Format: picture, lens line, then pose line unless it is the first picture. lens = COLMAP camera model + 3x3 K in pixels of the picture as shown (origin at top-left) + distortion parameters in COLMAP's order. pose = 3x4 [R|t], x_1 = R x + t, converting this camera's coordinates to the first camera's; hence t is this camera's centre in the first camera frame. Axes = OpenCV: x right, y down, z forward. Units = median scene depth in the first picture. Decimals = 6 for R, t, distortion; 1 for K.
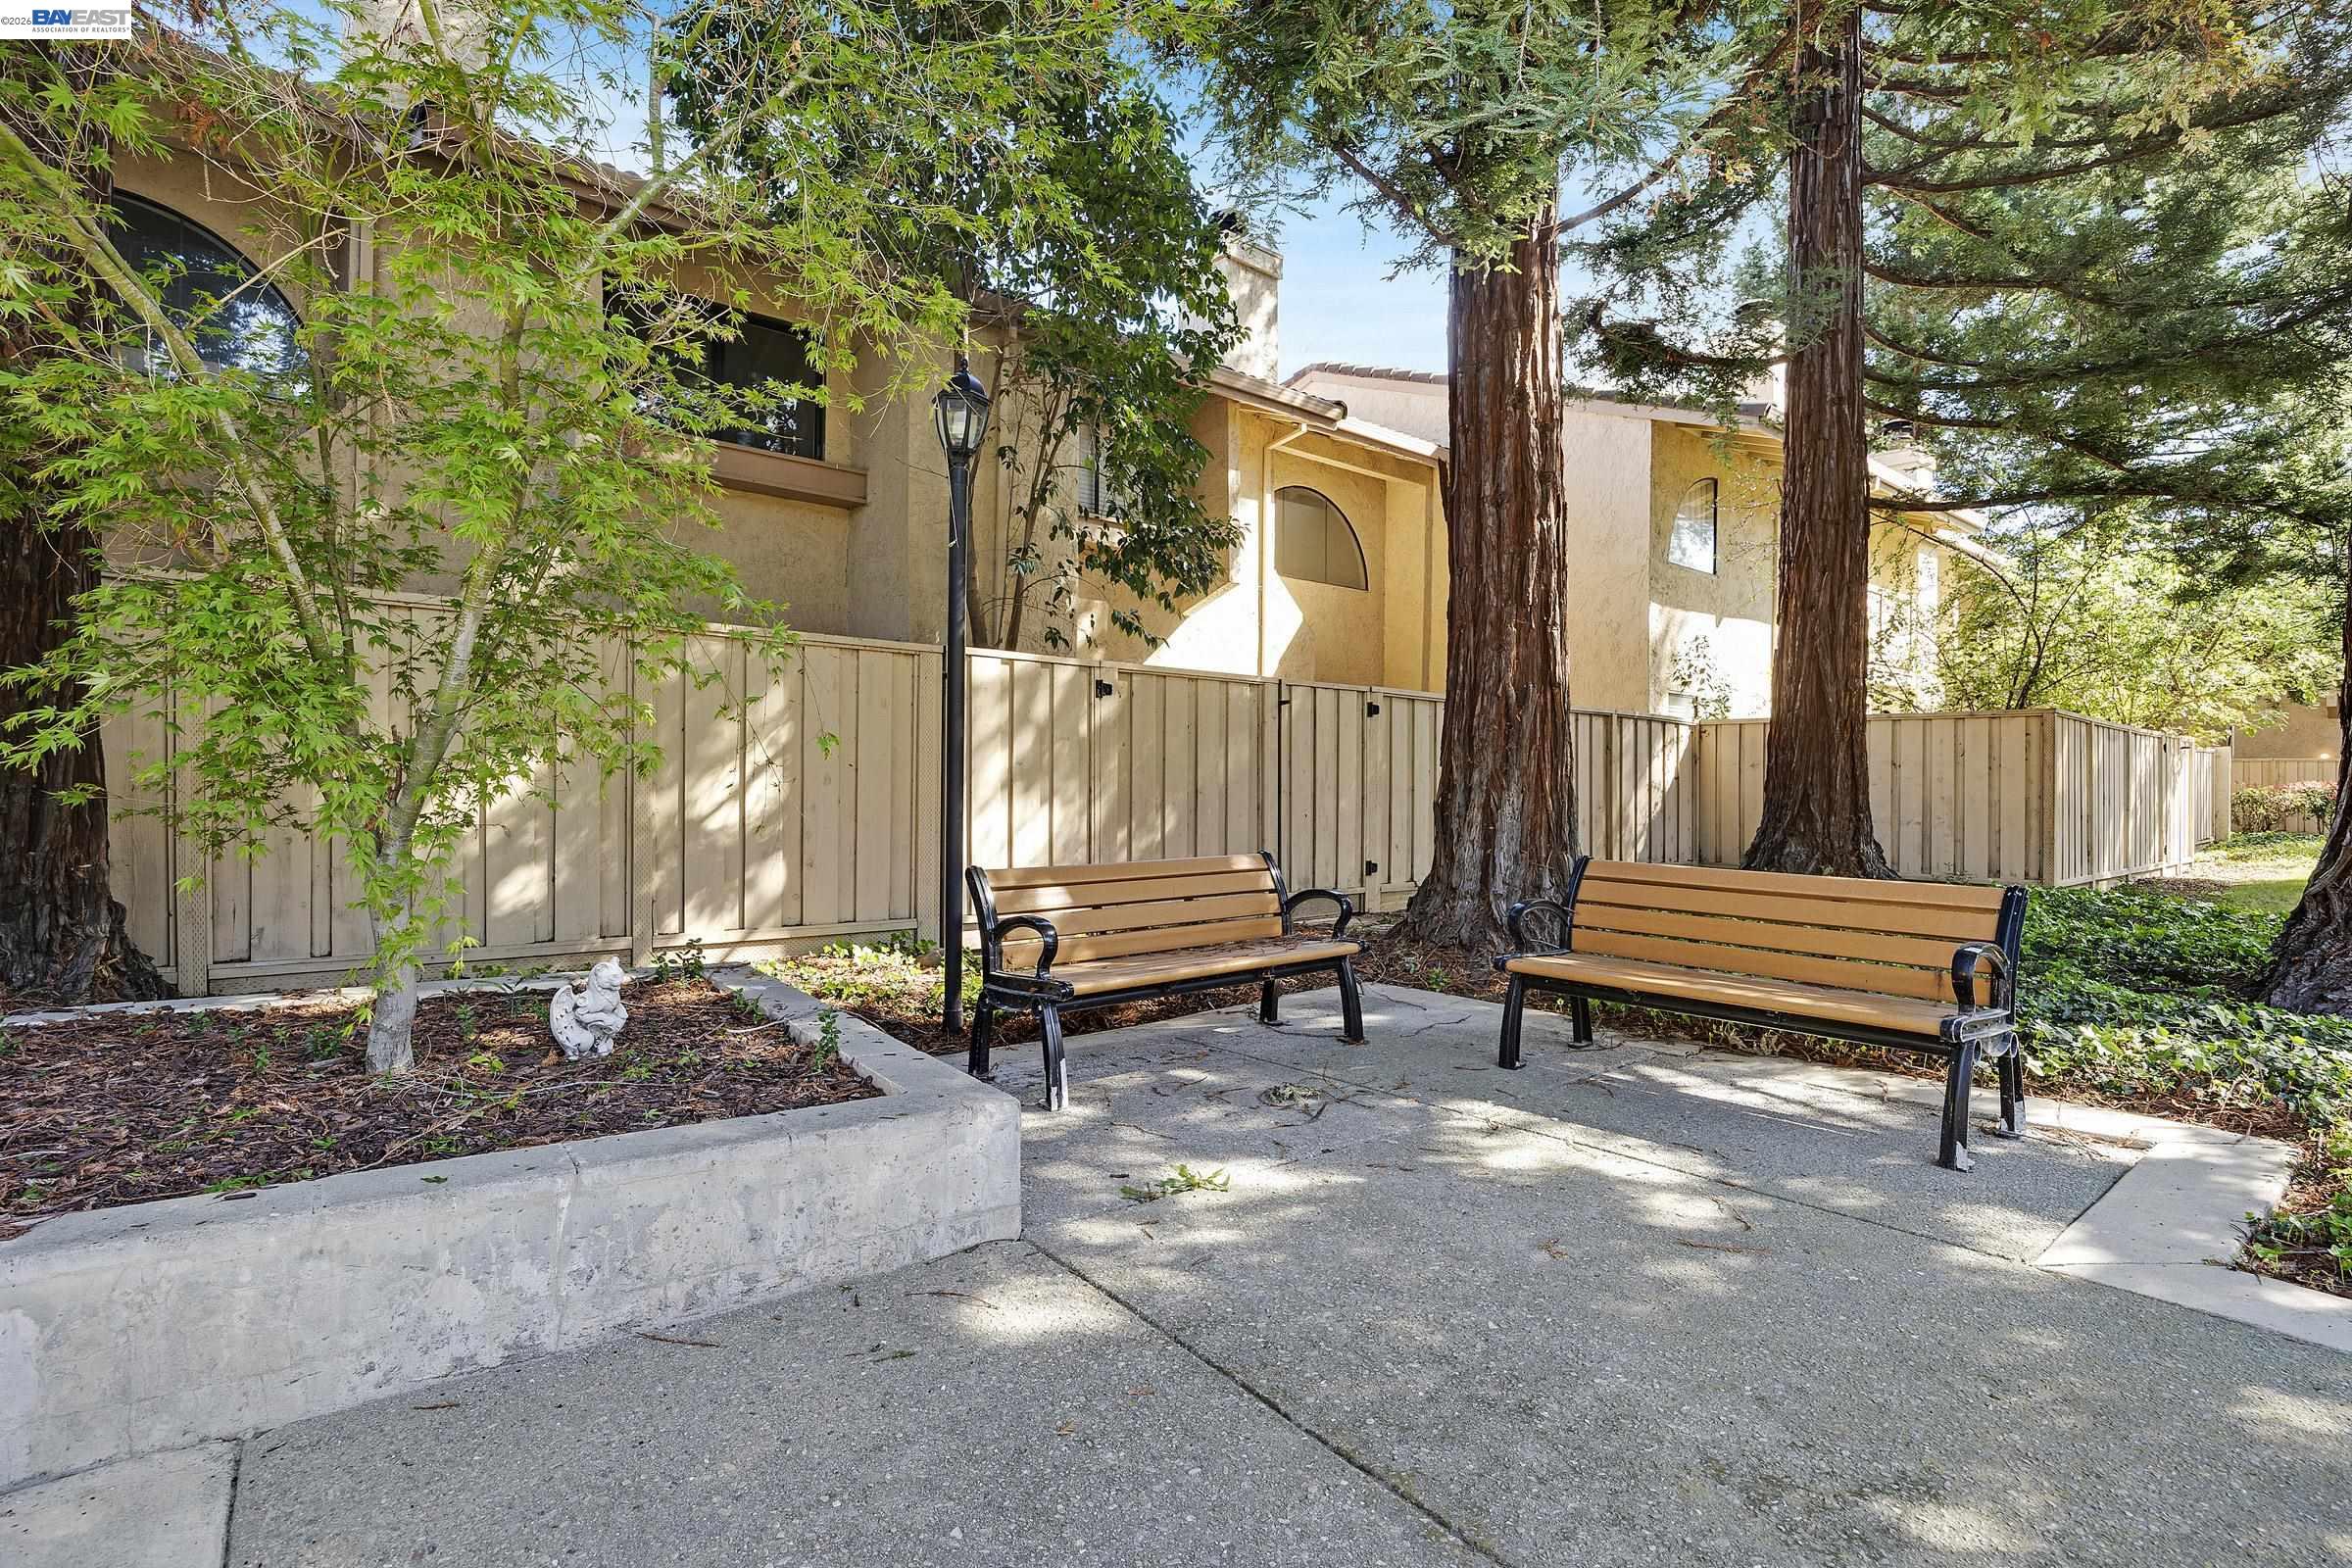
lens RADIAL K [[1196.8, 0, 1171.6], [0, 1196.8, 779.9], [0, 0, 1]] dist [0.001448, 0.000103]
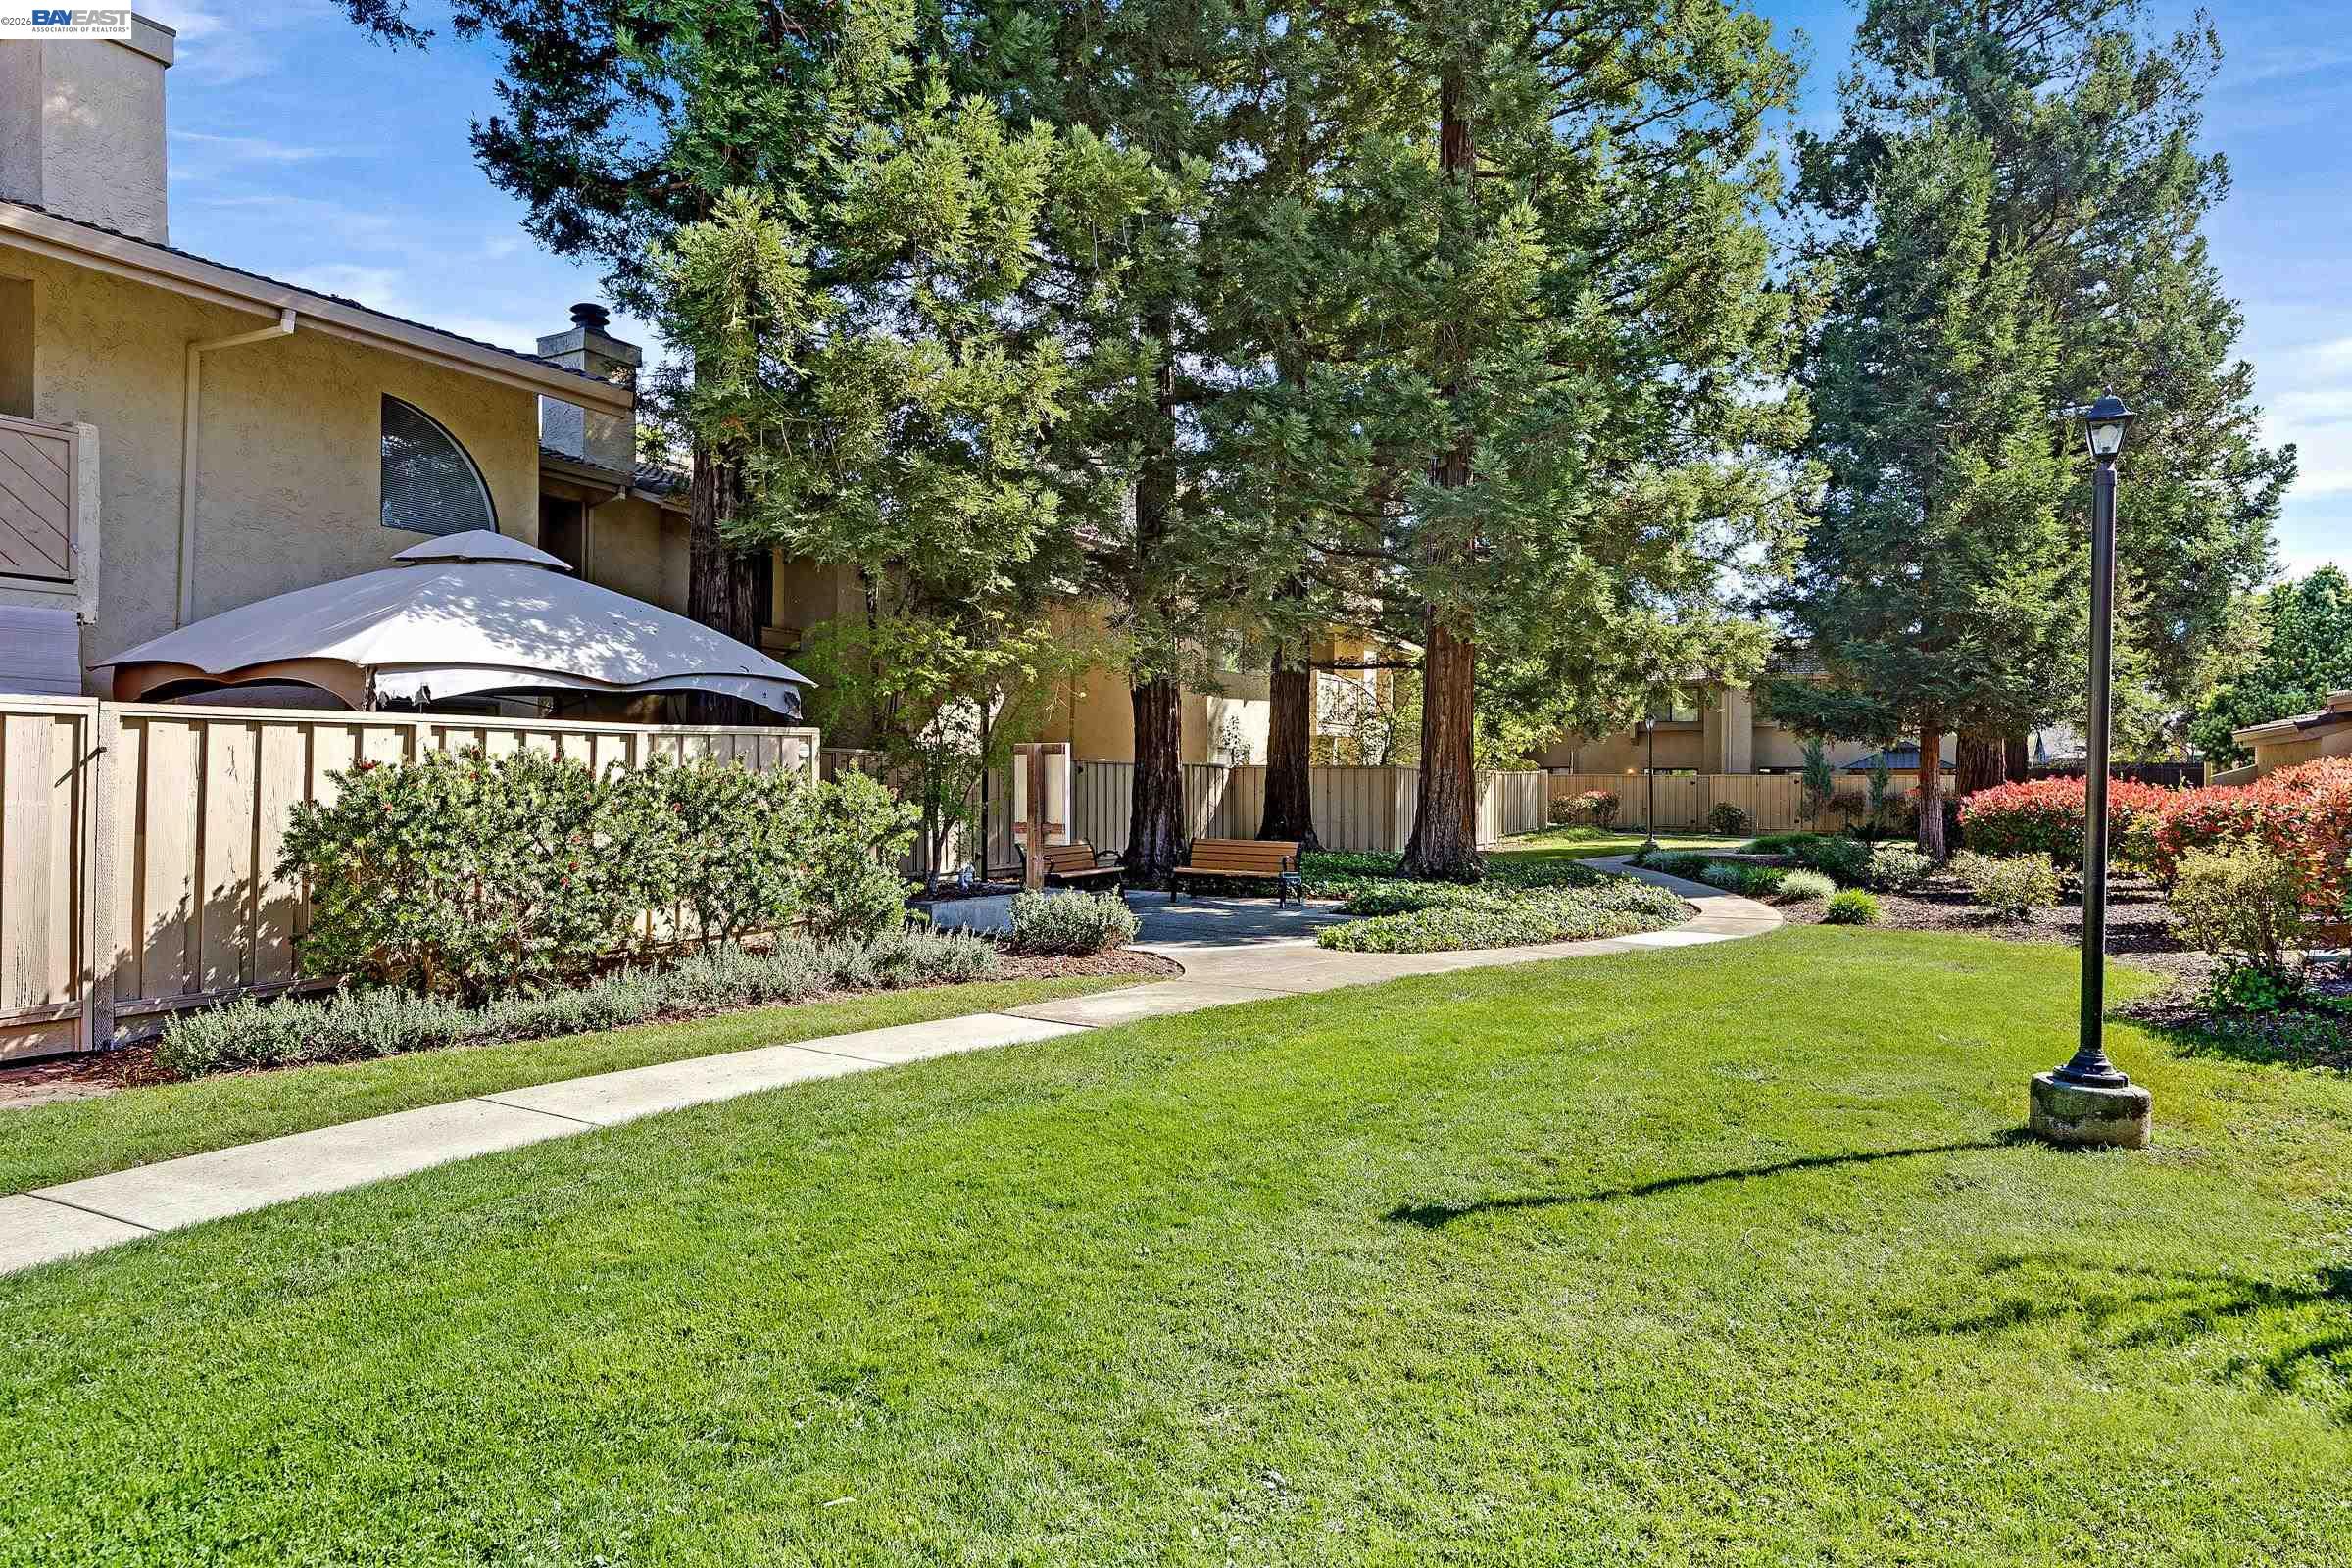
lens RADIAL K [[1426.3, 0, 1177.5], [0, 1426.3, 780.1], [0, 0, 1]] dist [-0.000266, -0.000003]
pose [[0.933575, -0.002420, 0.358374, -0.414033], [0.000729, 0.999988, 0.004853, -0.041180], [-0.358381, -0.004269, 0.933566, -0.990509]]
